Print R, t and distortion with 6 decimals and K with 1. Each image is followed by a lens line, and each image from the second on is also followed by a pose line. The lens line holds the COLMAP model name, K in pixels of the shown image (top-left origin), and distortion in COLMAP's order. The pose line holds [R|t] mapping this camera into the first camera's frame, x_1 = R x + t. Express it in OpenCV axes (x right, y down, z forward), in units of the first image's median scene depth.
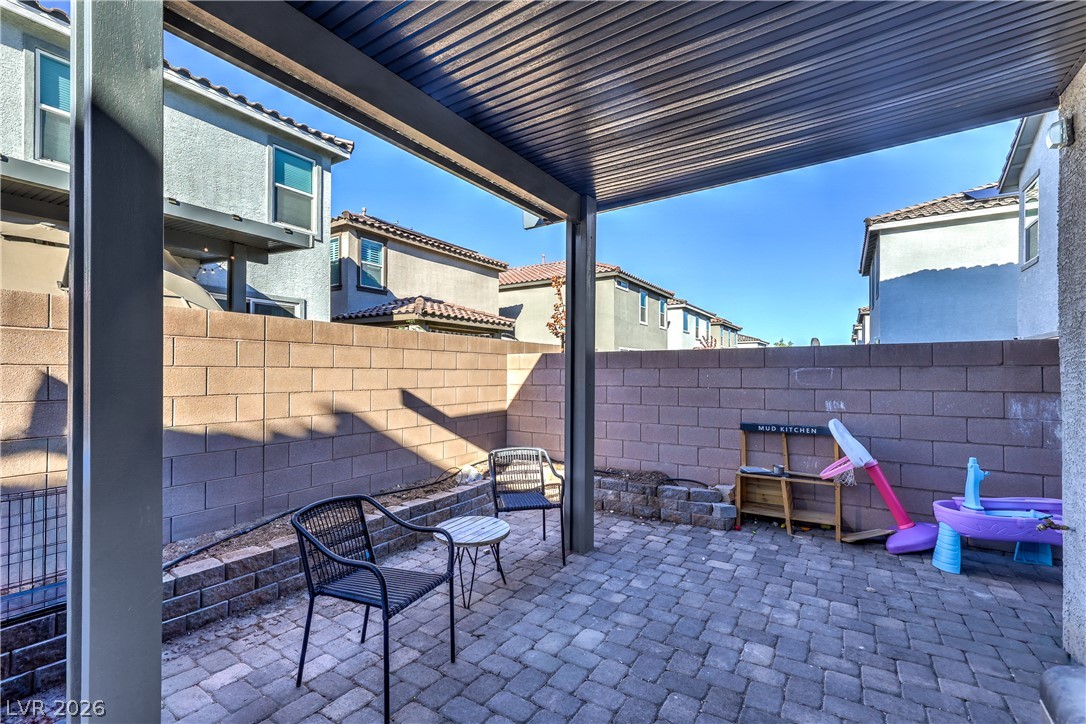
lens RADIAL K [[433.3, 0, 540.1], [0, 433.3, 372.9], [0, 0, 1]] dist [0.000308, -0.000010]
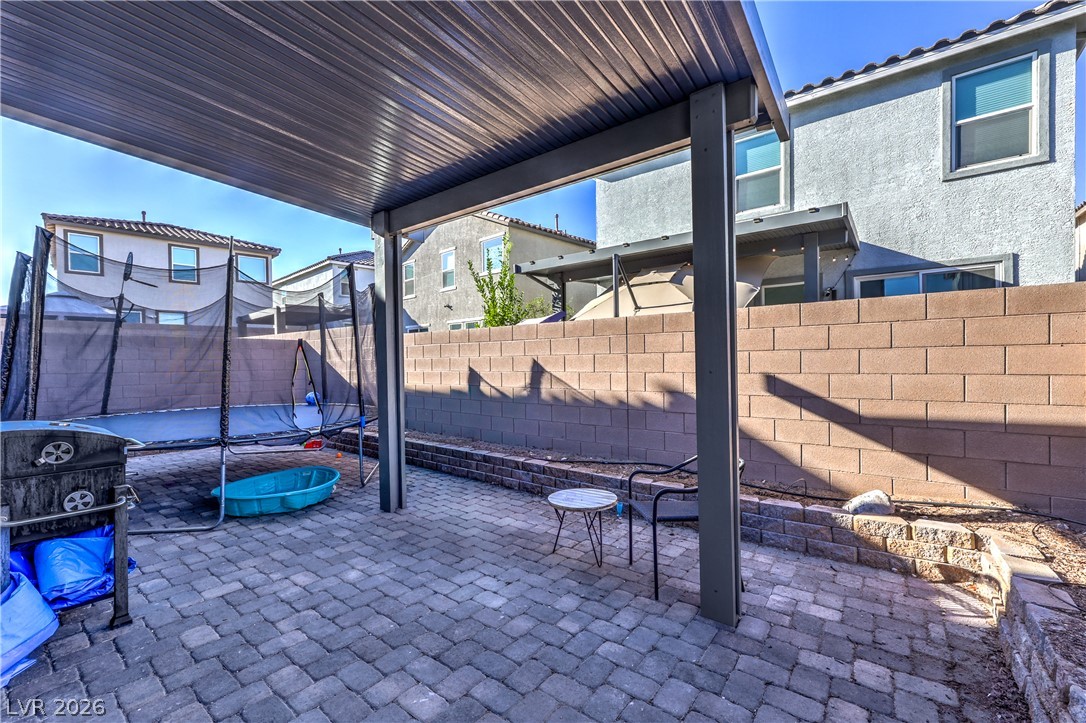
lens RADIAL K [[440.2, 0, 539.1], [0, 440.2, 363.2], [0, 0, 1]] dist [0.000221, 0.000036]
pose [[-0.016637, 0.004960, -0.999849, 0.544732], [0.013362, 0.999900, 0.004738, 0.005340], [0.999772, -0.013281, -0.016702, 0.512897]]
